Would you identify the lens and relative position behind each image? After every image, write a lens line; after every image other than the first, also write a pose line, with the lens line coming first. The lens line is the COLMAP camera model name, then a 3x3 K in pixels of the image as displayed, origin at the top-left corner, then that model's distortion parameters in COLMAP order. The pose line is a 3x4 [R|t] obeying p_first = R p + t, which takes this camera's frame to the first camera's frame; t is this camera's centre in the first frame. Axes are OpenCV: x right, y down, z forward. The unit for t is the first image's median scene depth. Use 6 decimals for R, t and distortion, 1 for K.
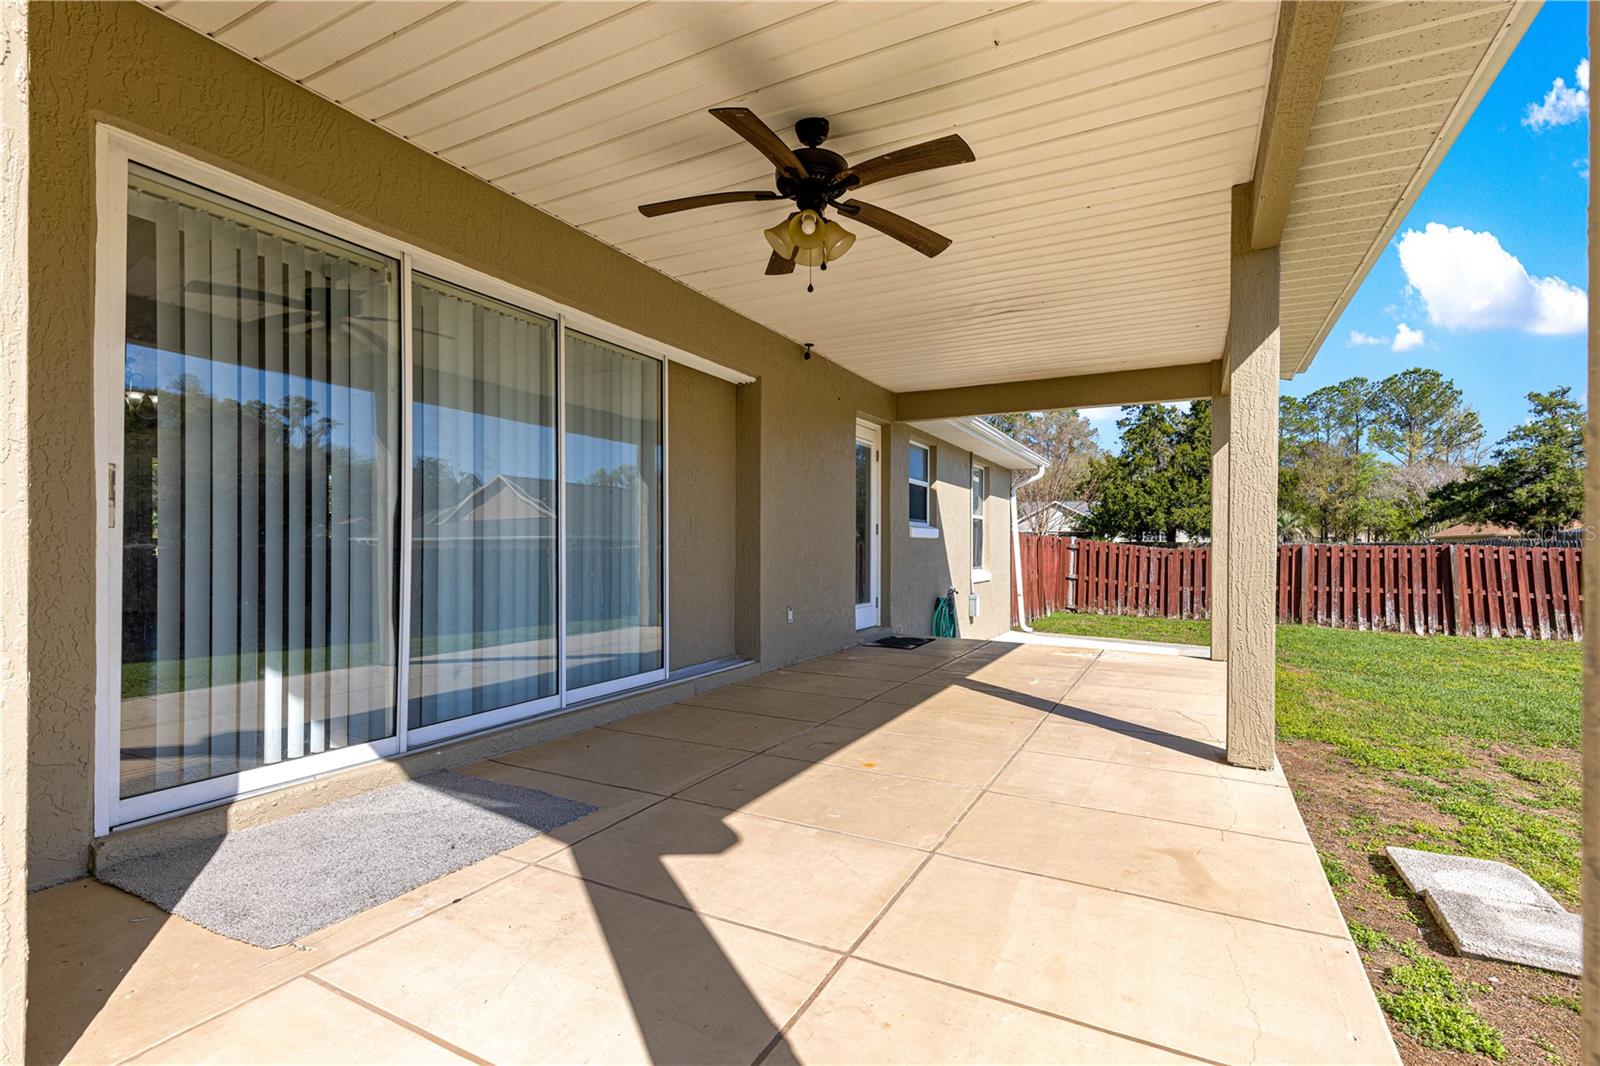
lens RADIAL K [[734.9, 0, 800.0], [0, 734.9, 533.0], [0, 0, 1]] dist [-0.002185, -0.000271]
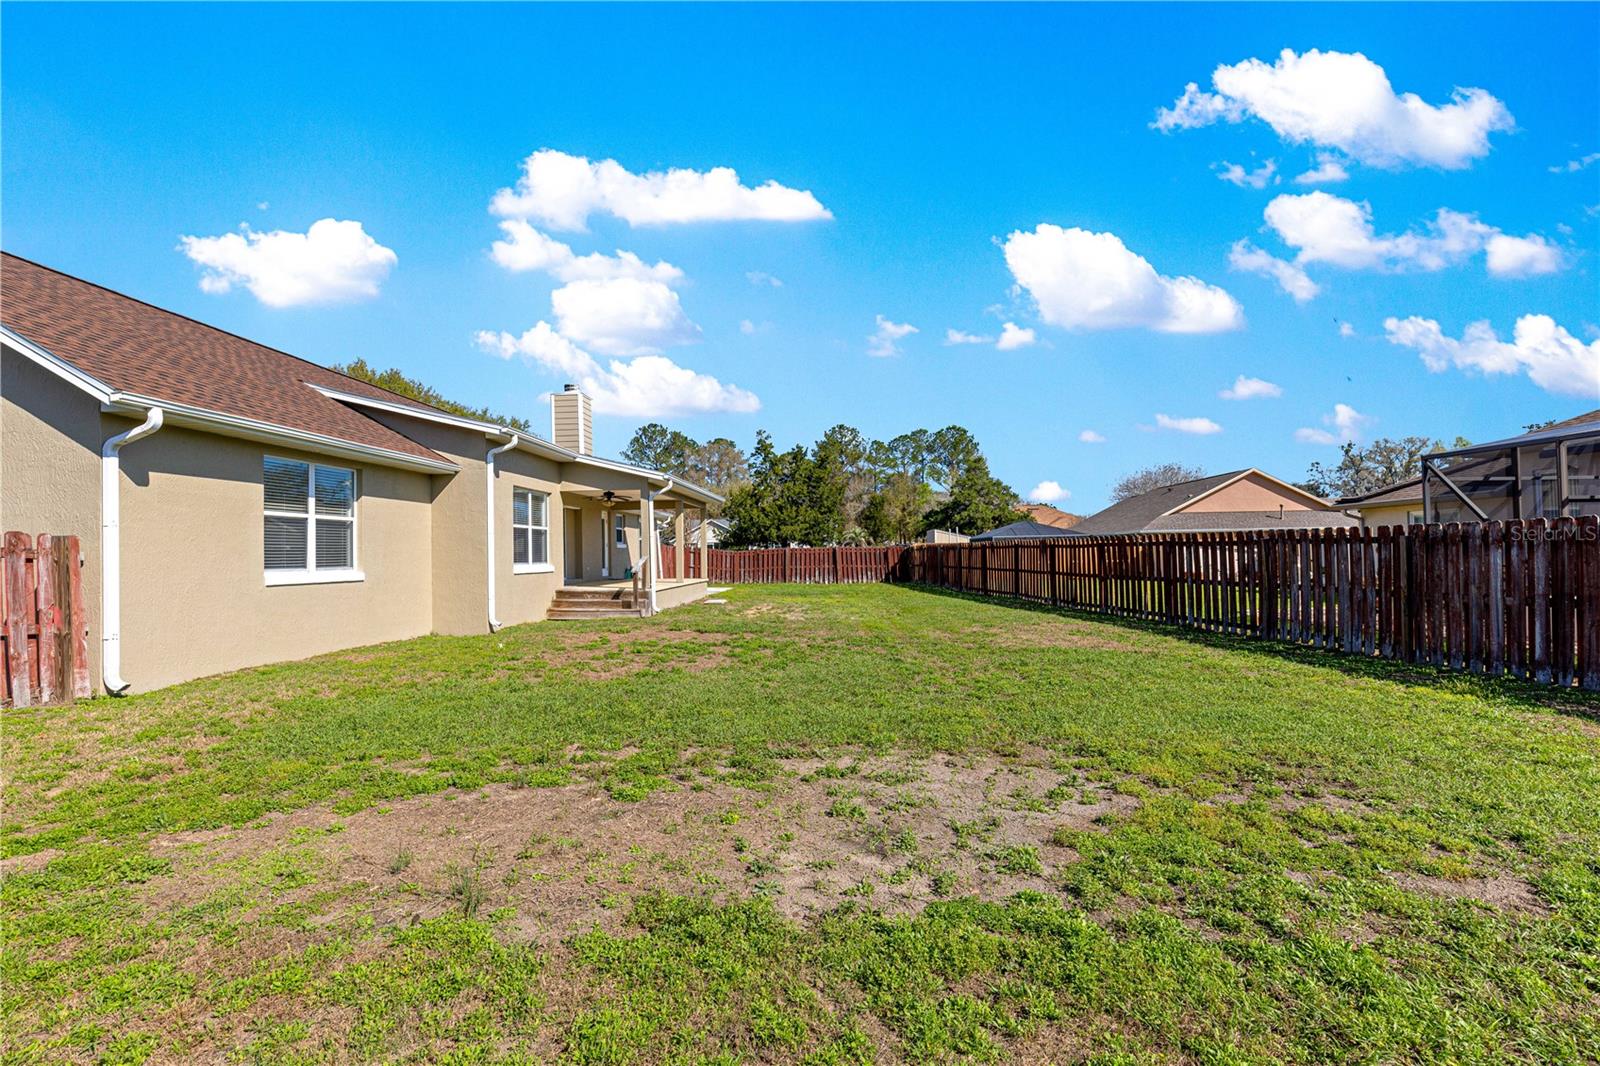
lens RADIAL K [[714.3, 0, 794.7], [0, 714.3, 539.3], [0, 0, 1]] dist [-0.001146, -0.000113]
pose [[0.910212, -0.013614, 0.413919, -0.081645], [0.016735, 0.999852, -0.003915, -0.000751], [-0.413804, 0.010490, 0.910305, -0.401015]]
